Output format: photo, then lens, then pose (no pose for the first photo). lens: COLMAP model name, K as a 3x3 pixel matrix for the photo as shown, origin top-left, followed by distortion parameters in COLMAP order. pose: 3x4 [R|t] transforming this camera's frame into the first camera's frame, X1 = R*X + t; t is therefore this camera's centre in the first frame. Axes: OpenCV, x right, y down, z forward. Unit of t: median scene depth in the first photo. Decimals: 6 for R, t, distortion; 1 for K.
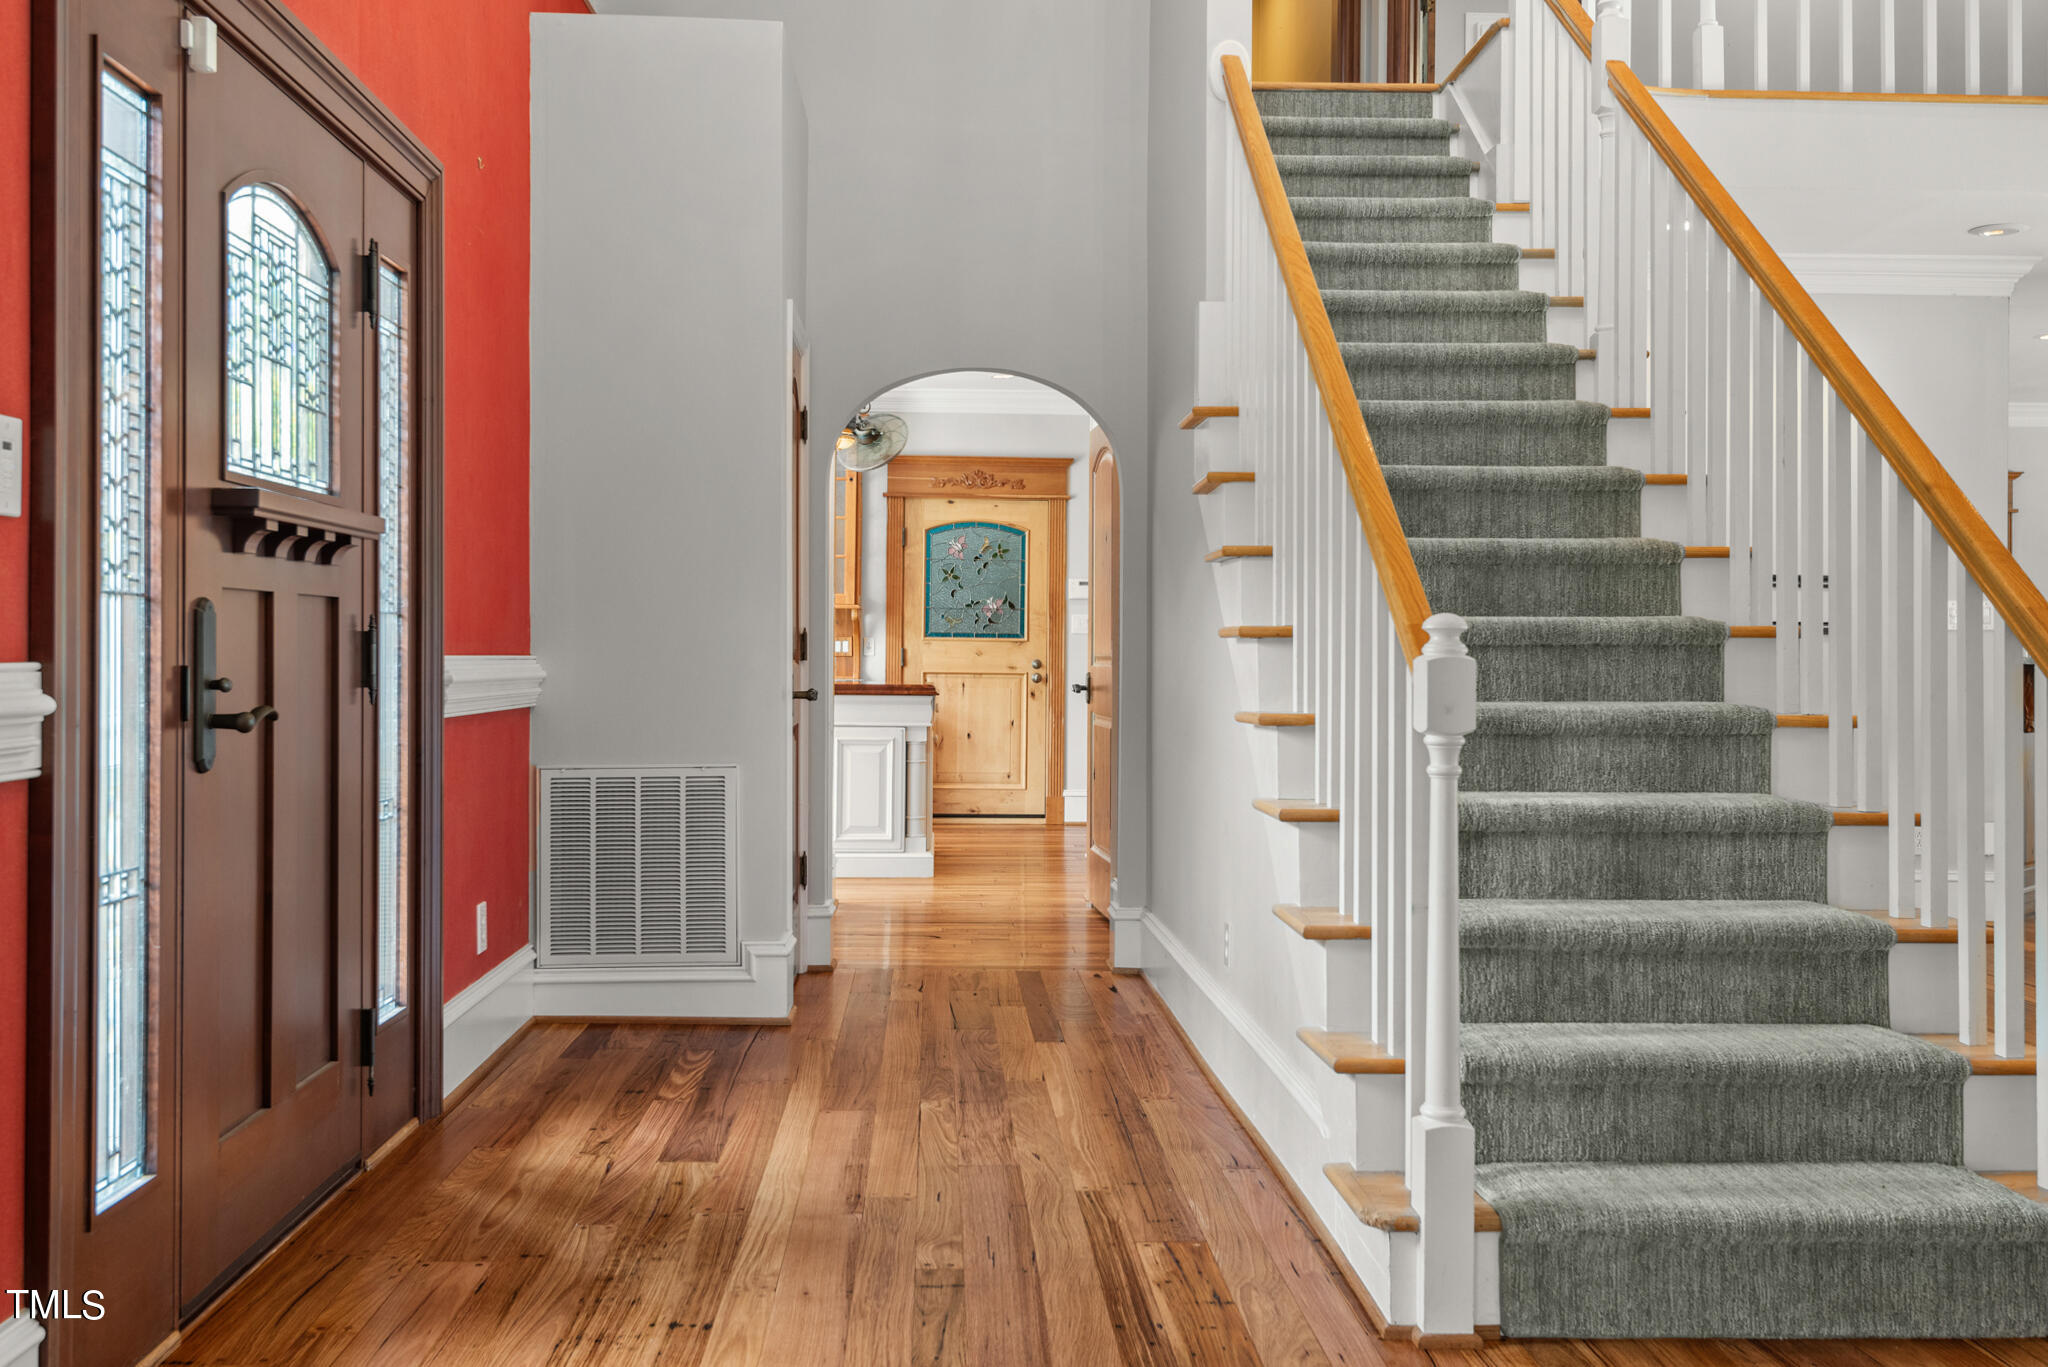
lens RADIAL K [[1977.0, 0, 992.1], [0, 1977.0, 639.9], [0, 0, 1]] dist [-0.001867, 0.000000]
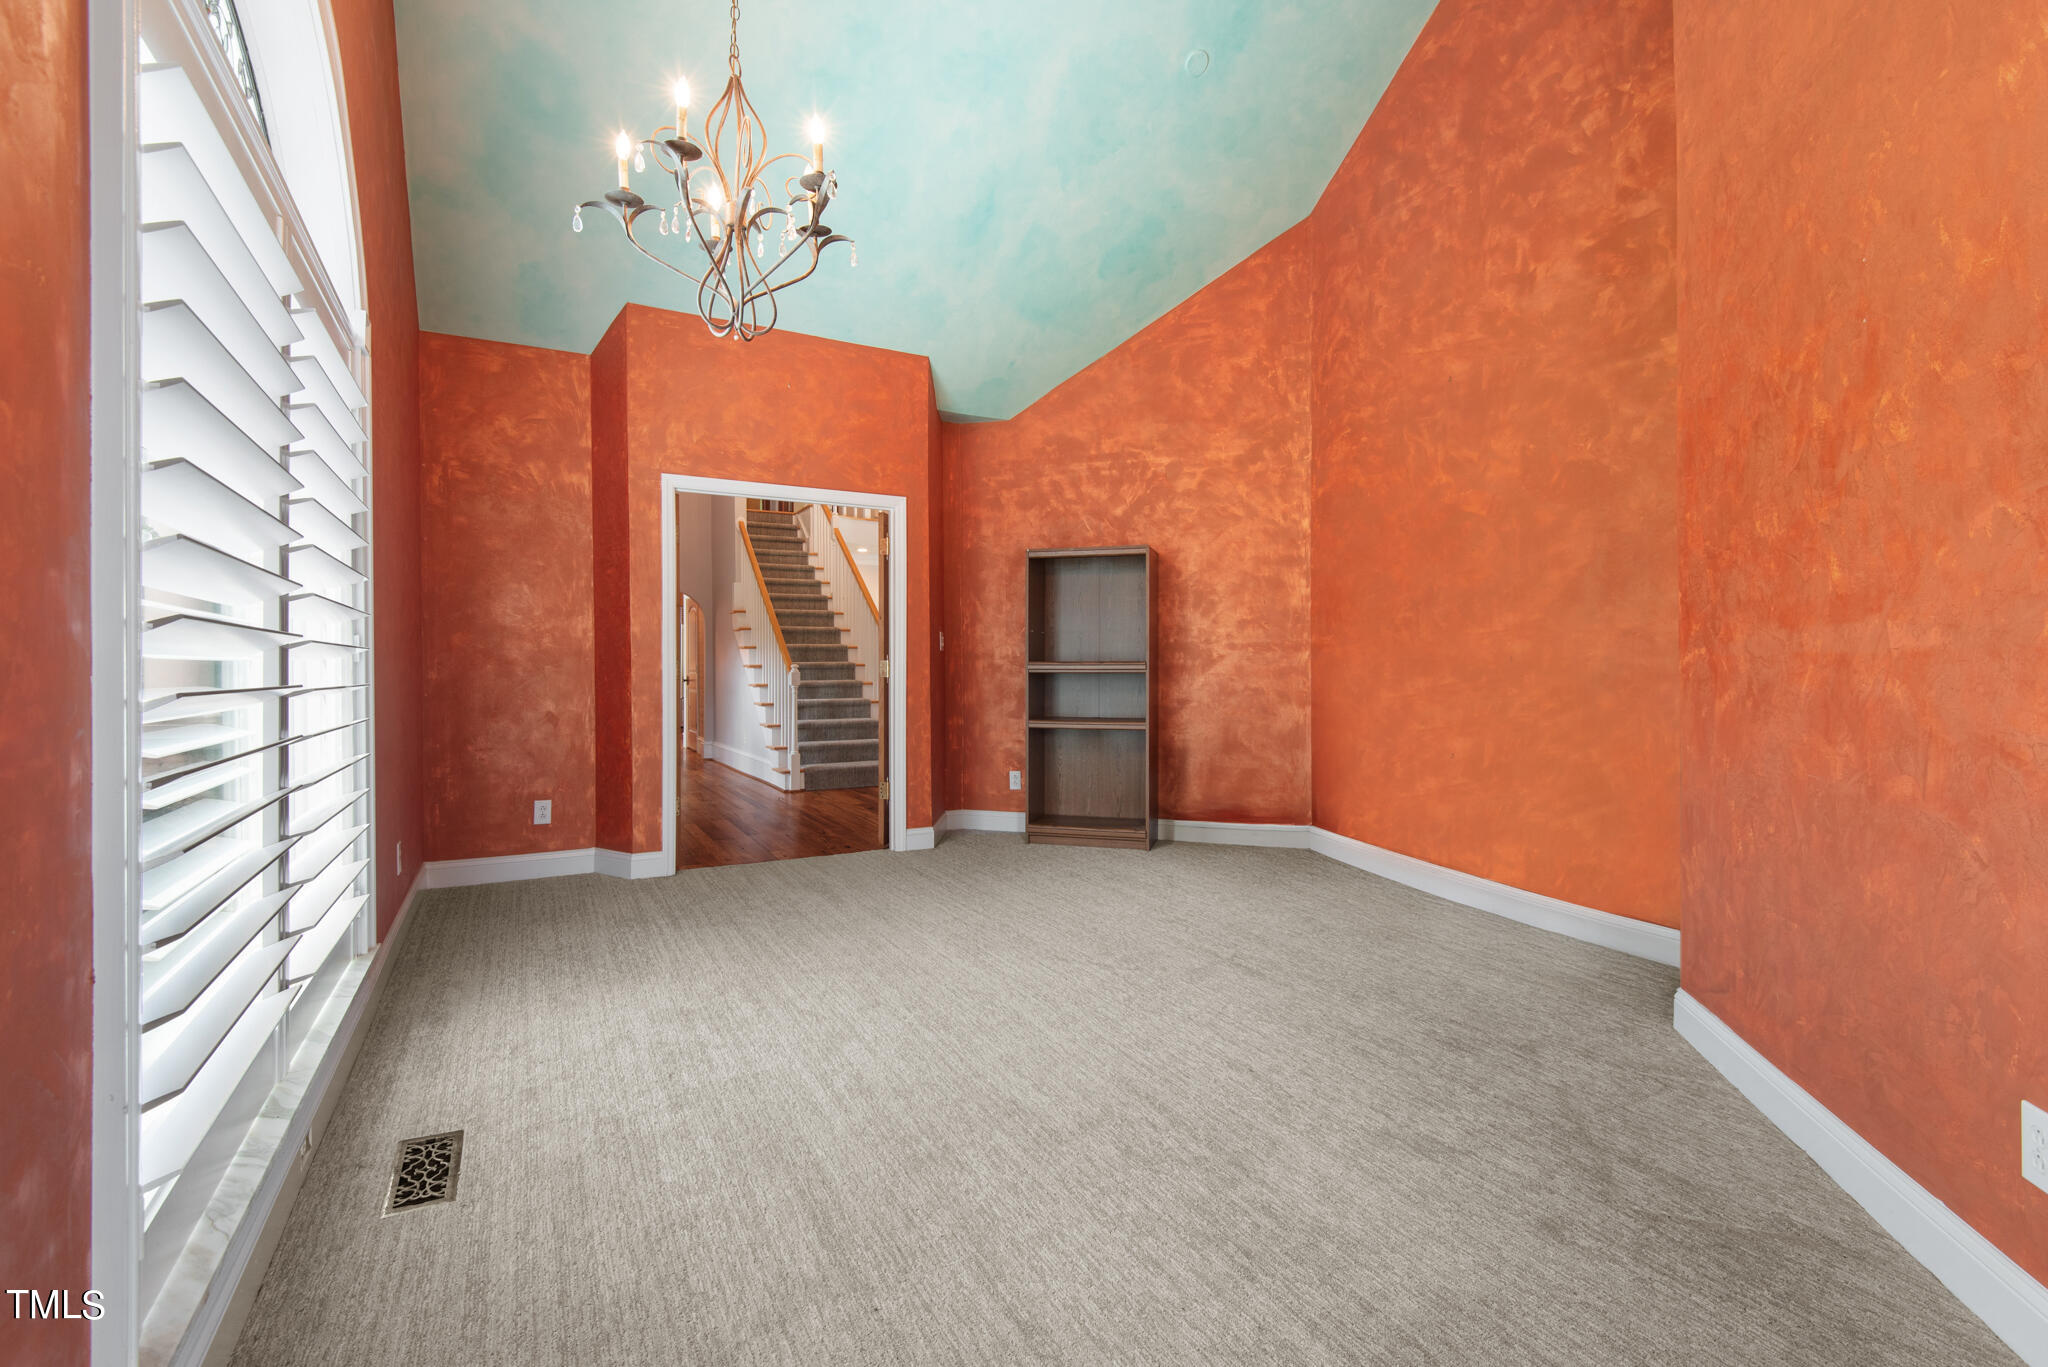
lens RADIAL K [[936.2, 0, 1025.8], [0, 936.2, 672.4], [0, 0, 1]] dist [0.030238, -0.015261]
pose [[0.898359, -0.012358, 0.439087, -0.254856], [0.007139, 0.999883, 0.013537, -0.014729], [-0.439203, -0.009026, 0.898342, -1.227907]]
